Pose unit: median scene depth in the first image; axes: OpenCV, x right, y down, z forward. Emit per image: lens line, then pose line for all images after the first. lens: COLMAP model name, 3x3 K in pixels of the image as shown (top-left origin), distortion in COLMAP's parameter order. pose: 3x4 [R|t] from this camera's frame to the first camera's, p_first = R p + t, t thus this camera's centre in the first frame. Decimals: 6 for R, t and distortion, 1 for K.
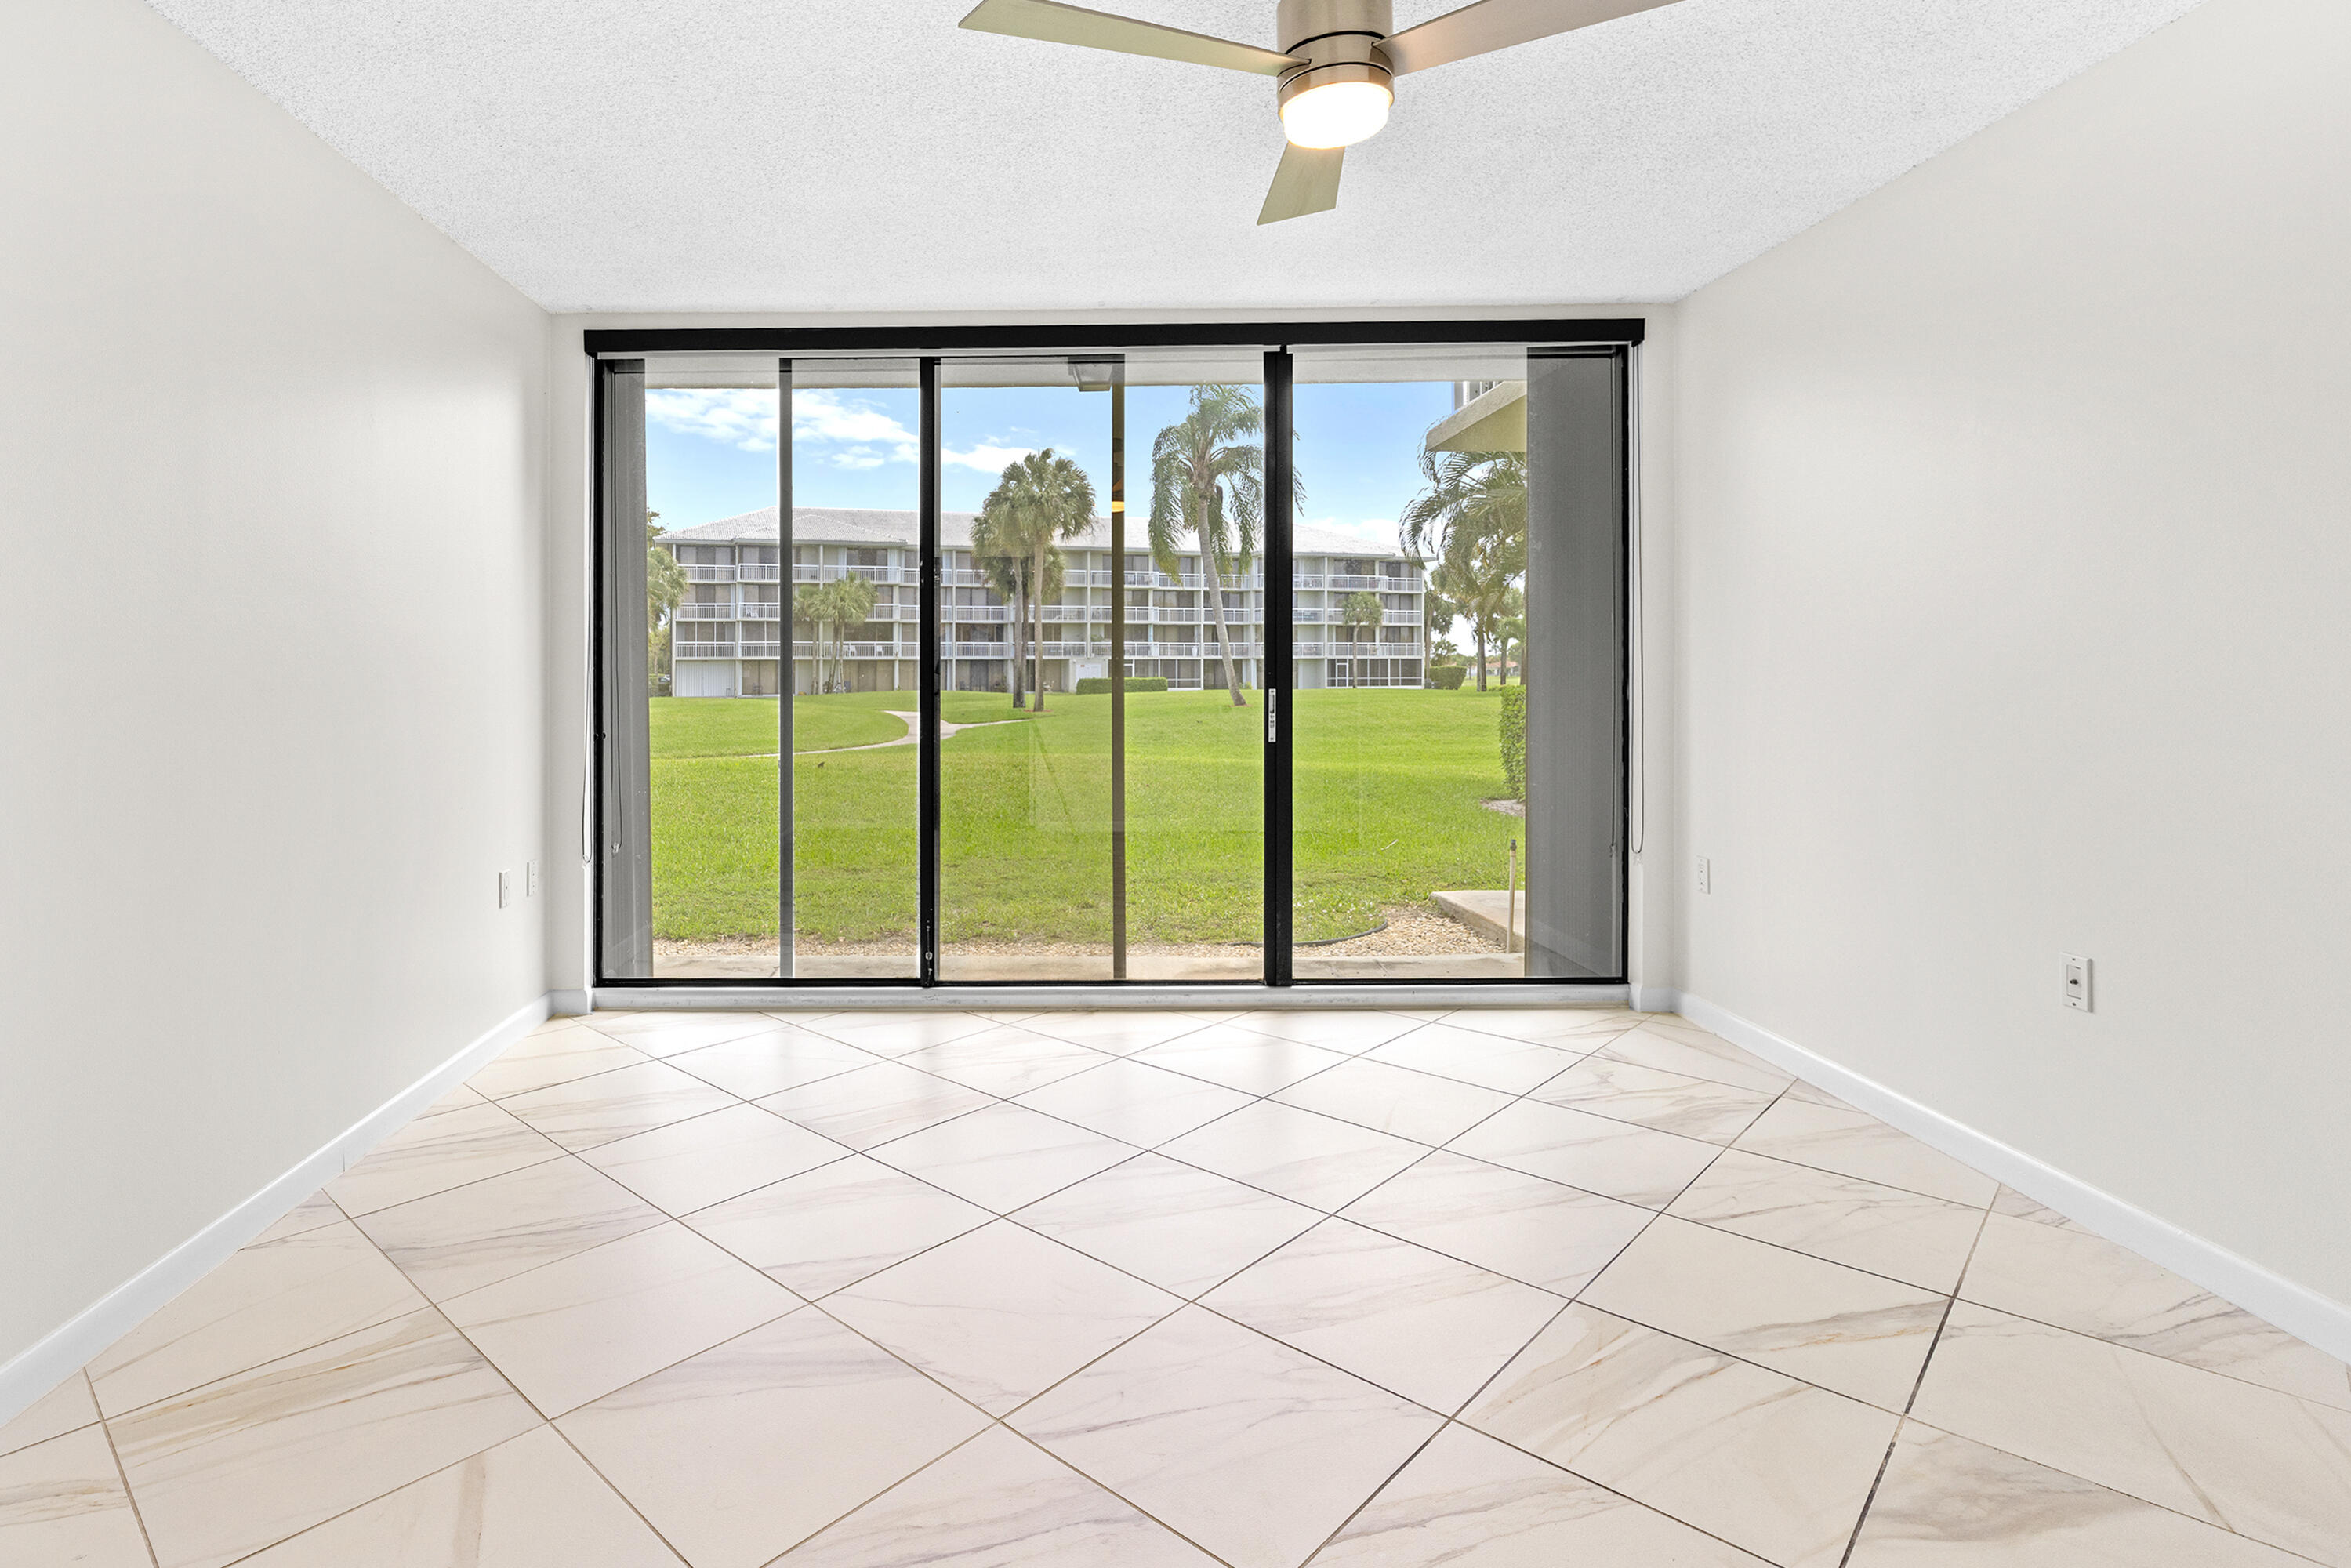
lens RADIAL K [[1178.6, 0, 994.9], [0, 1178.6, 637.8], [0, 0, 1]] dist [-0.005881, 0.000245]
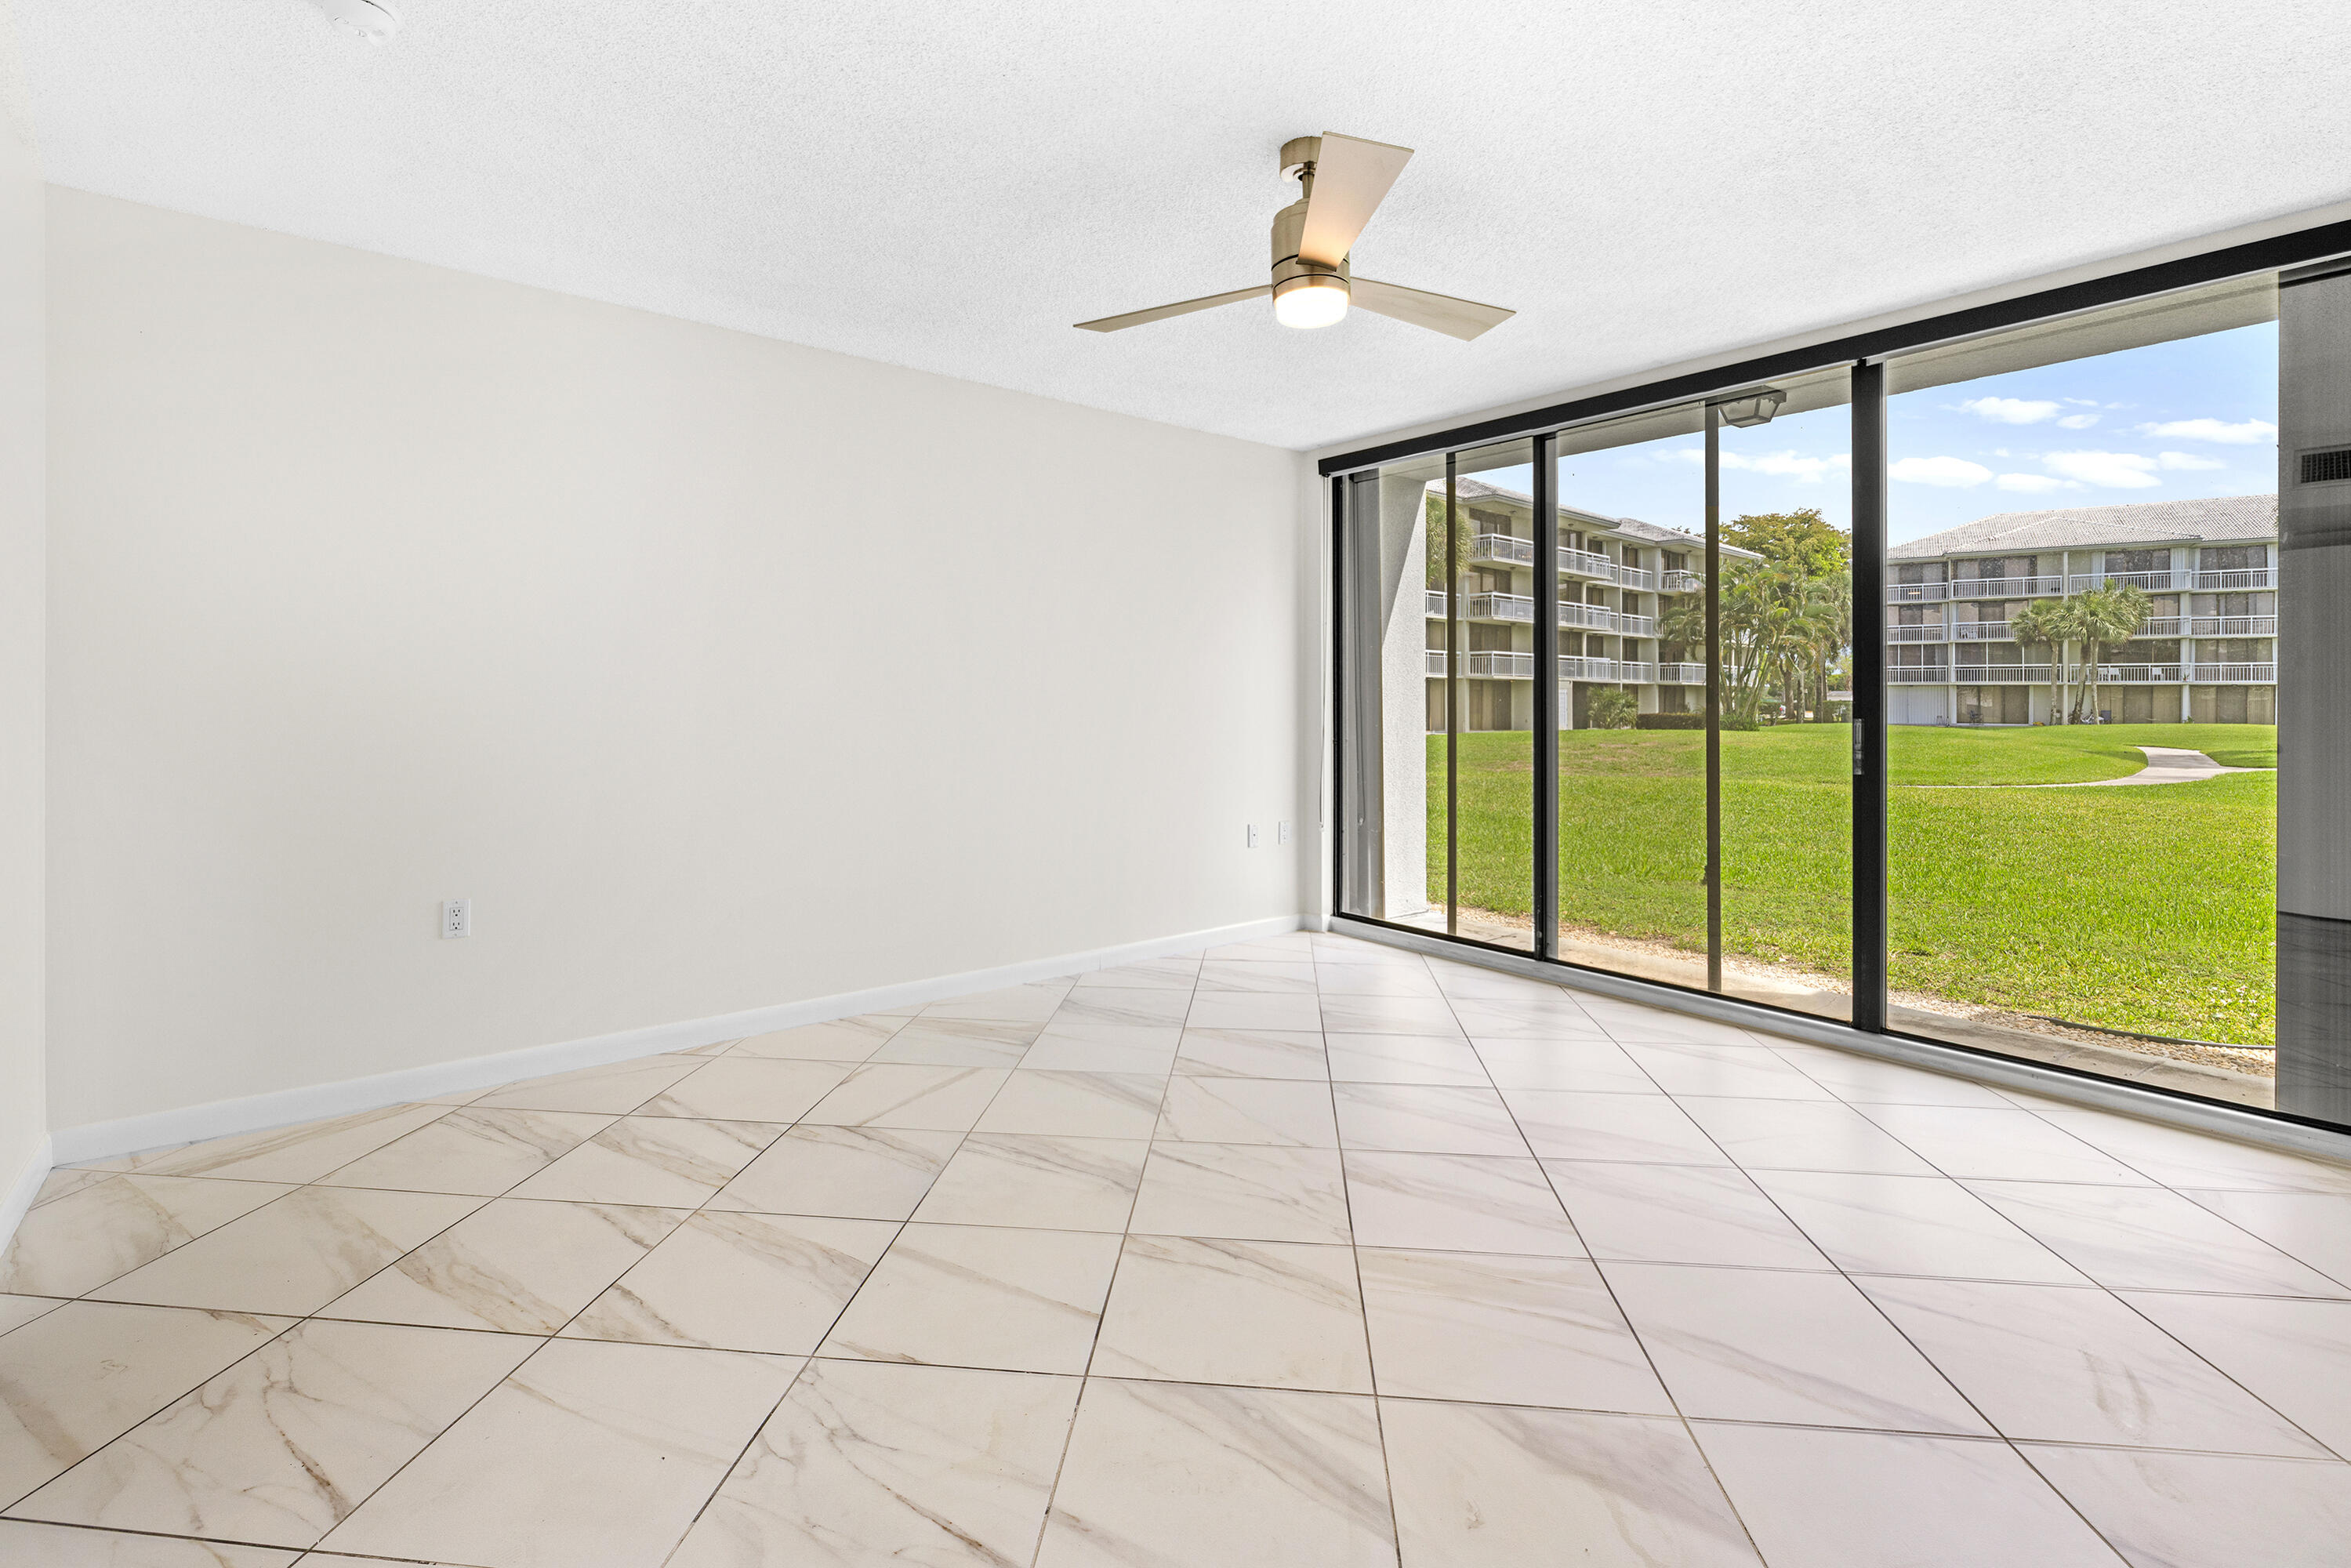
lens RADIAL K [[1059.8, 0, 1172.4], [0, 1059.8, 690.4], [0, 0, 1]] dist [-0.011400, 0.003988]
pose [[0.639369, 0.003402, -0.768892, 0.245466], [0.015042, 0.999744, 0.016931, -0.001843], [0.768753, -0.022391, 0.639154, 0.012696]]
